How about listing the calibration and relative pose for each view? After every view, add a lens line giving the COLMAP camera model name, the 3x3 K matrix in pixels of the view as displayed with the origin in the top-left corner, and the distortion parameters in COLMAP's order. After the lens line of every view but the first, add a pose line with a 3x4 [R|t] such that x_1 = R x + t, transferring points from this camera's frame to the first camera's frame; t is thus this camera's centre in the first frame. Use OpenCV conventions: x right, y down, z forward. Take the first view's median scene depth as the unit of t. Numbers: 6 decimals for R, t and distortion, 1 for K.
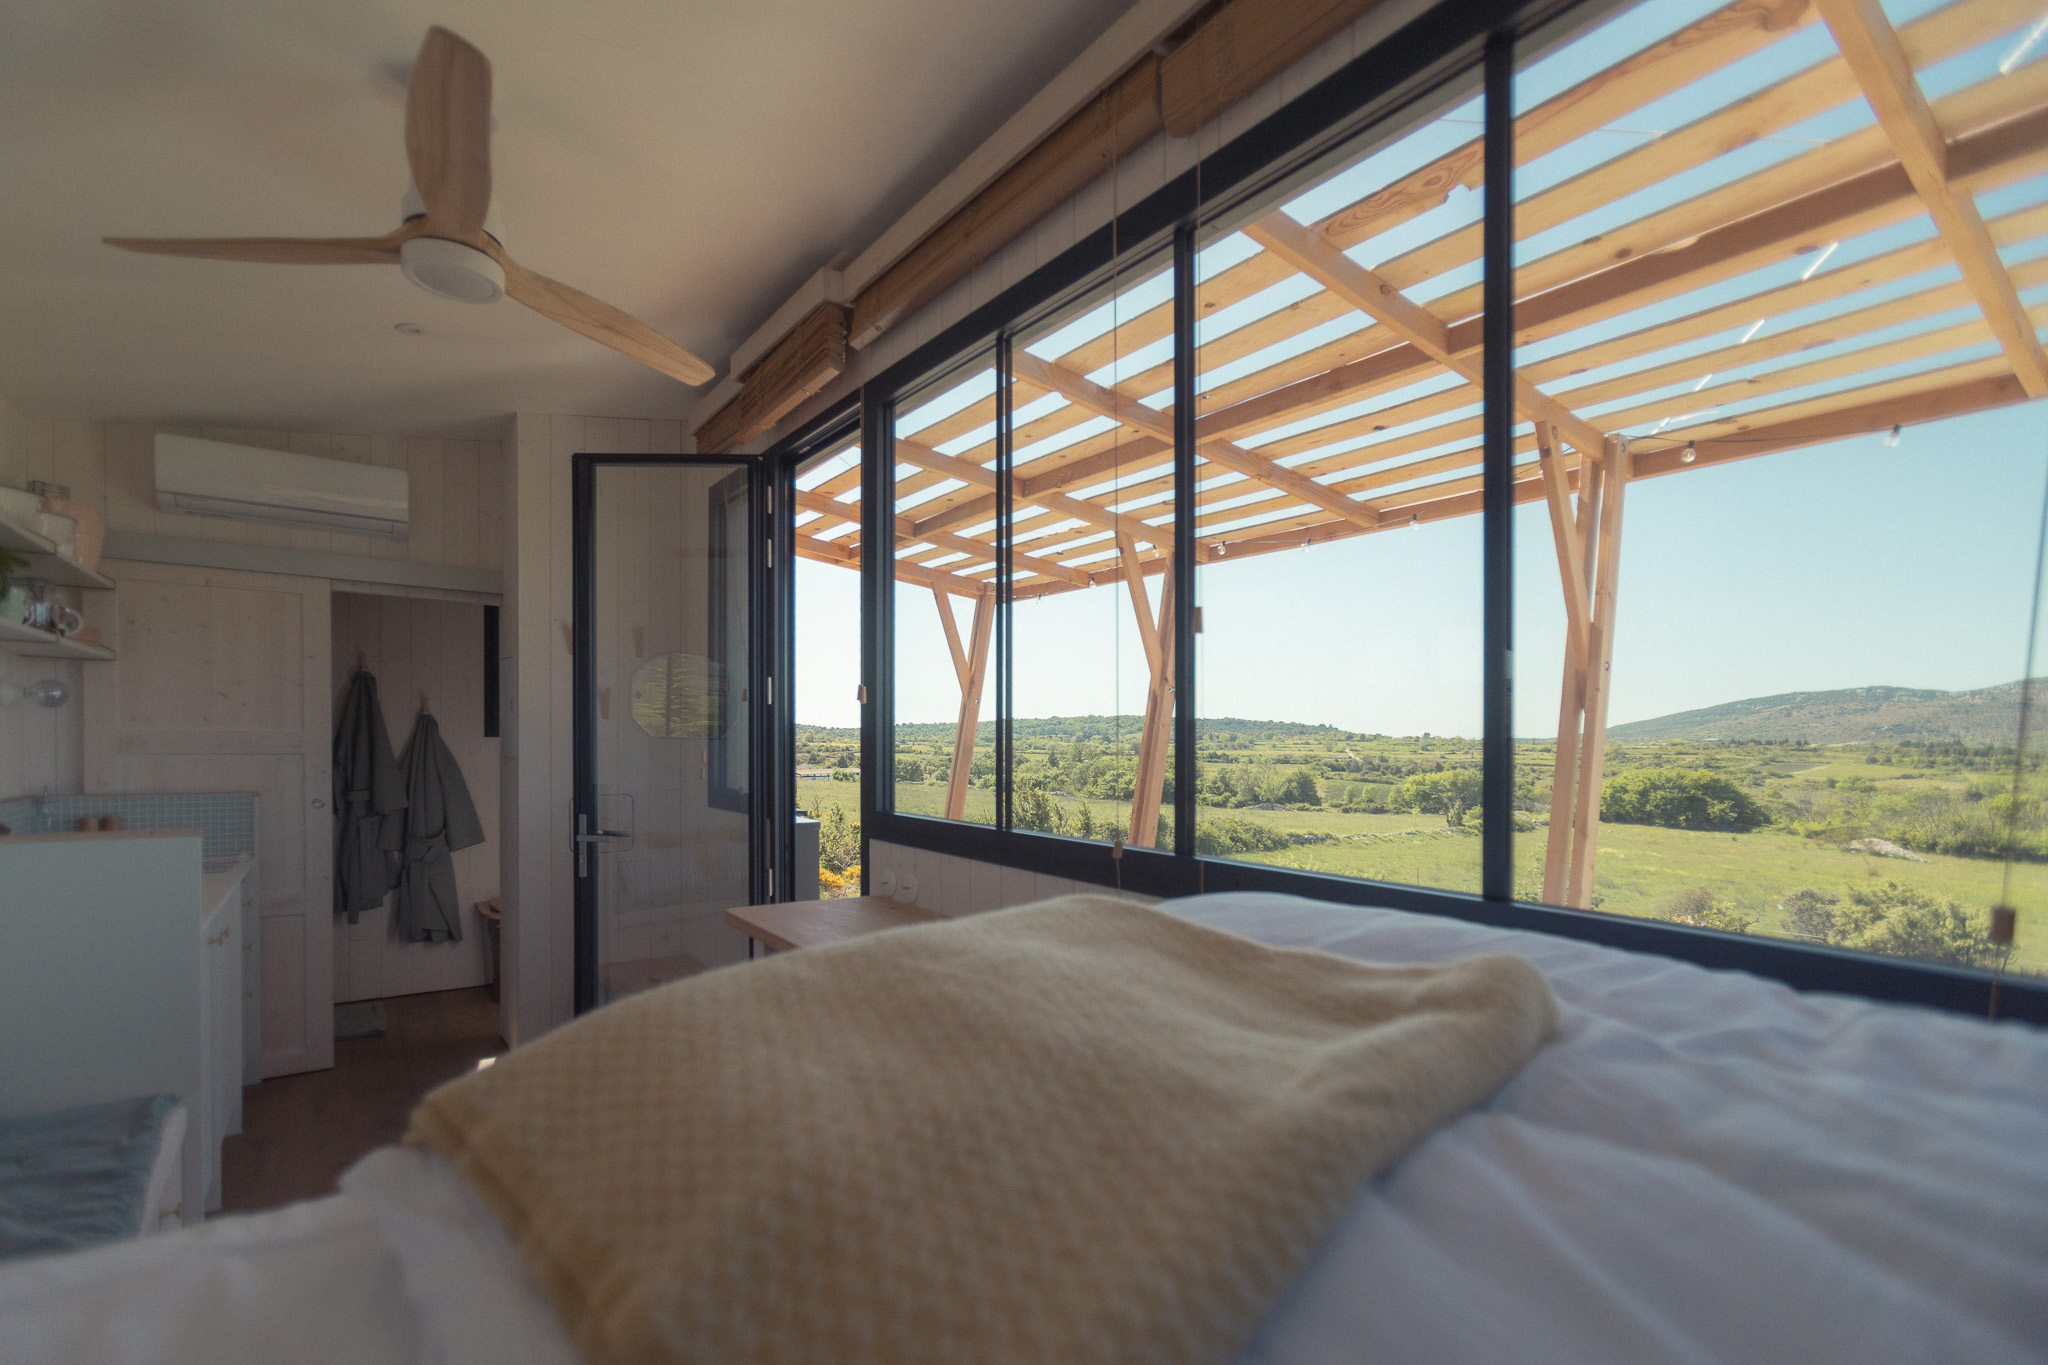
lens RADIAL K [[953.0, 0, 1016.6], [0, 953.0, 725.0], [0, 0, 1]] dist [-0.025738, 0.027959]
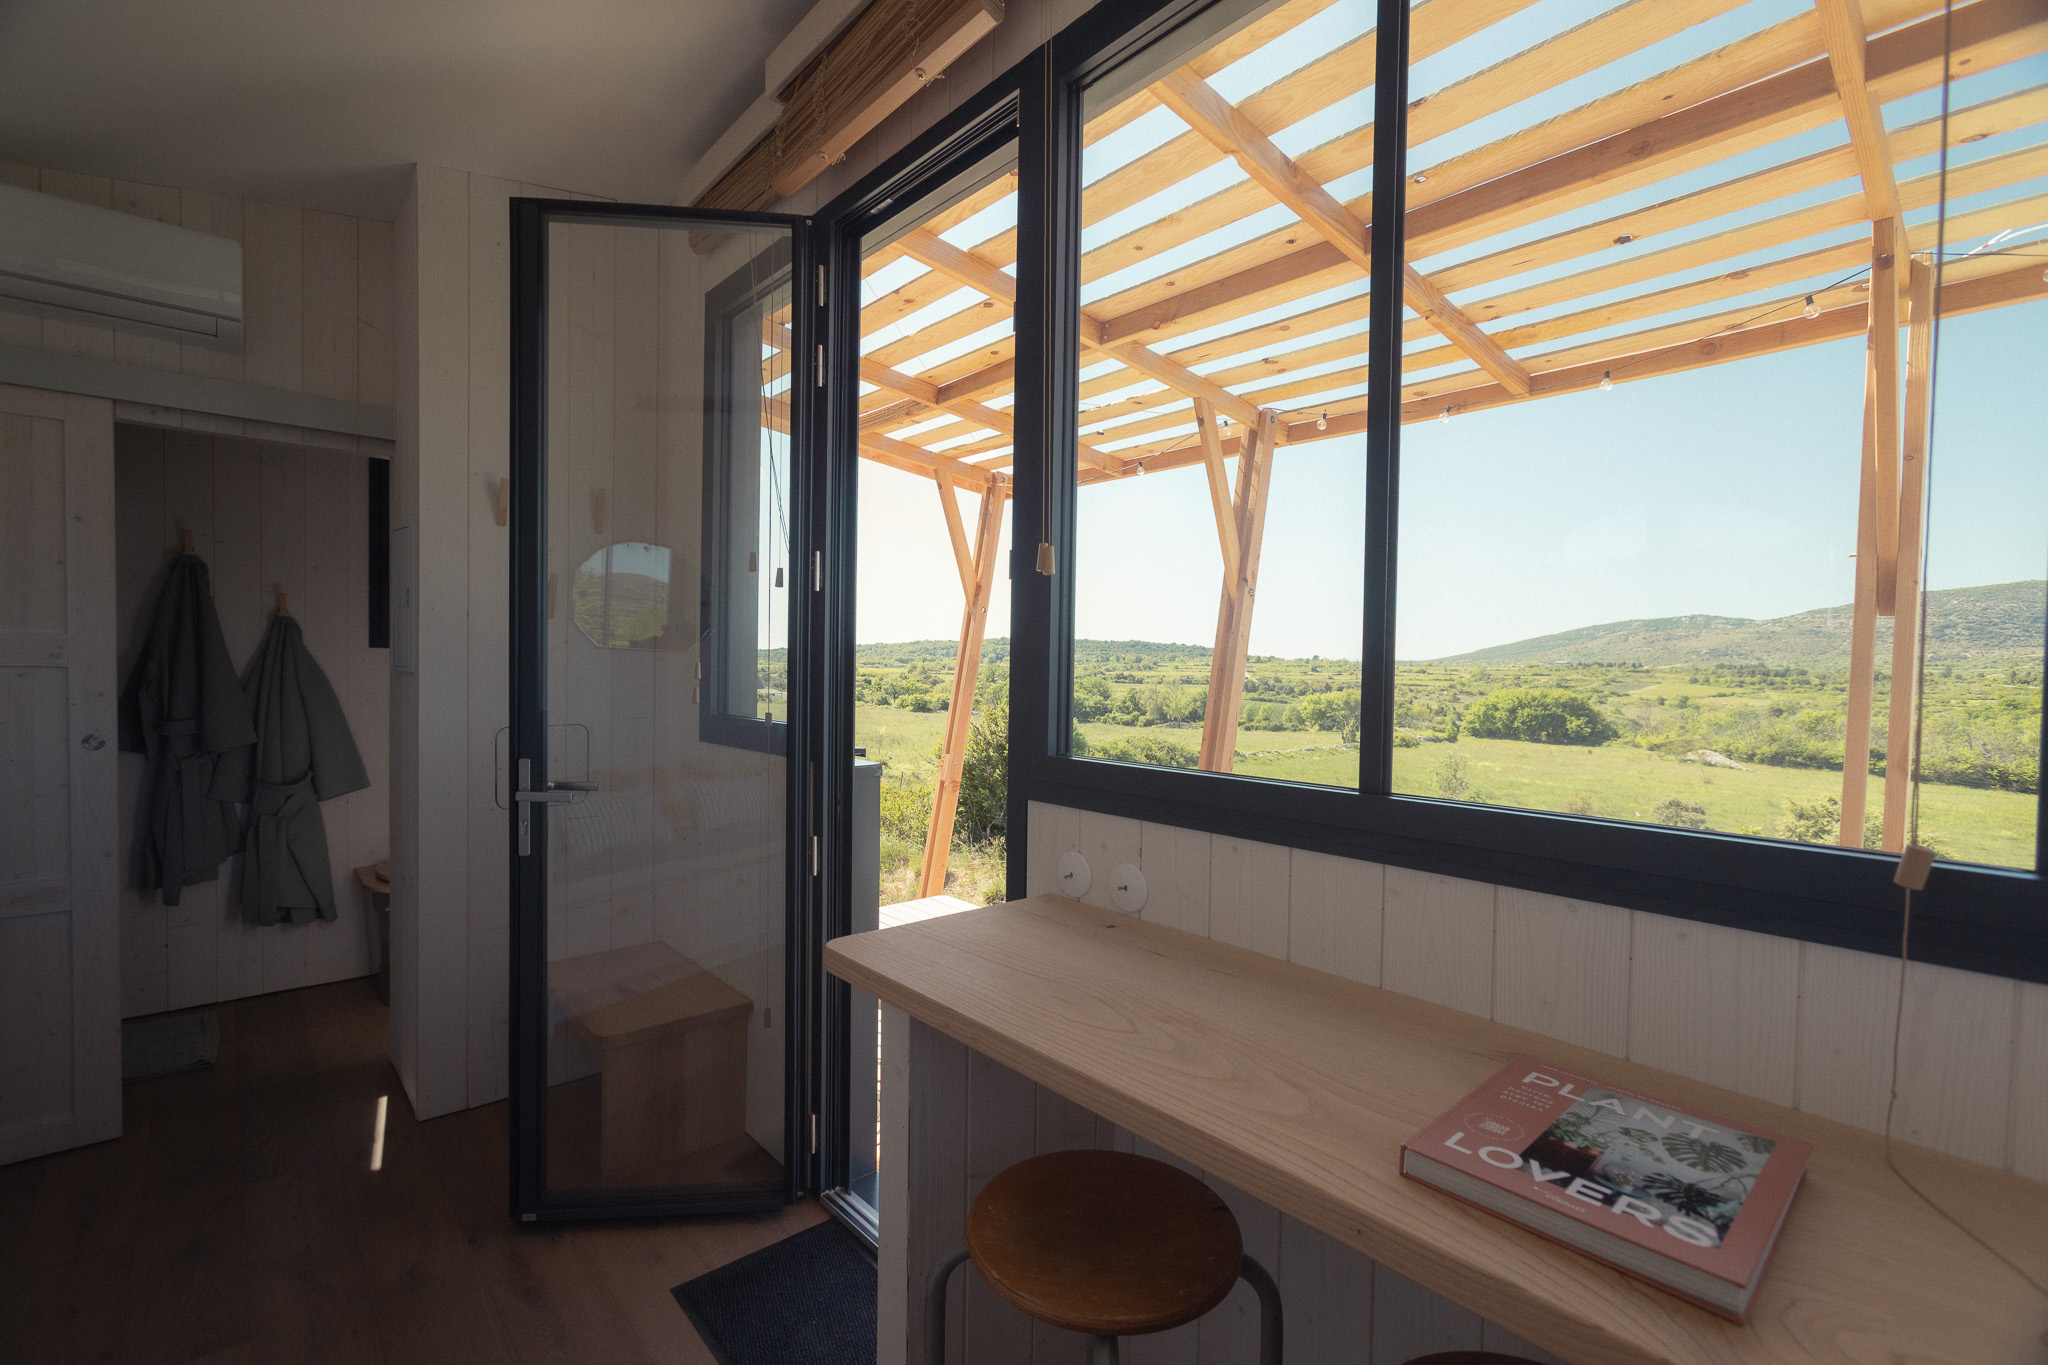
lens RADIAL K [[908.1, 0, 1019.7], [0, 908.1, 647.4], [0, 0, 1]] dist [-0.001014, 0.001158]
pose [[0.994595, 0.003042, 0.103784, -0.121575], [-0.003030, 0.999995, -0.000280, 0.010942], [-0.103785, -0.000036, 0.994600, 0.227953]]
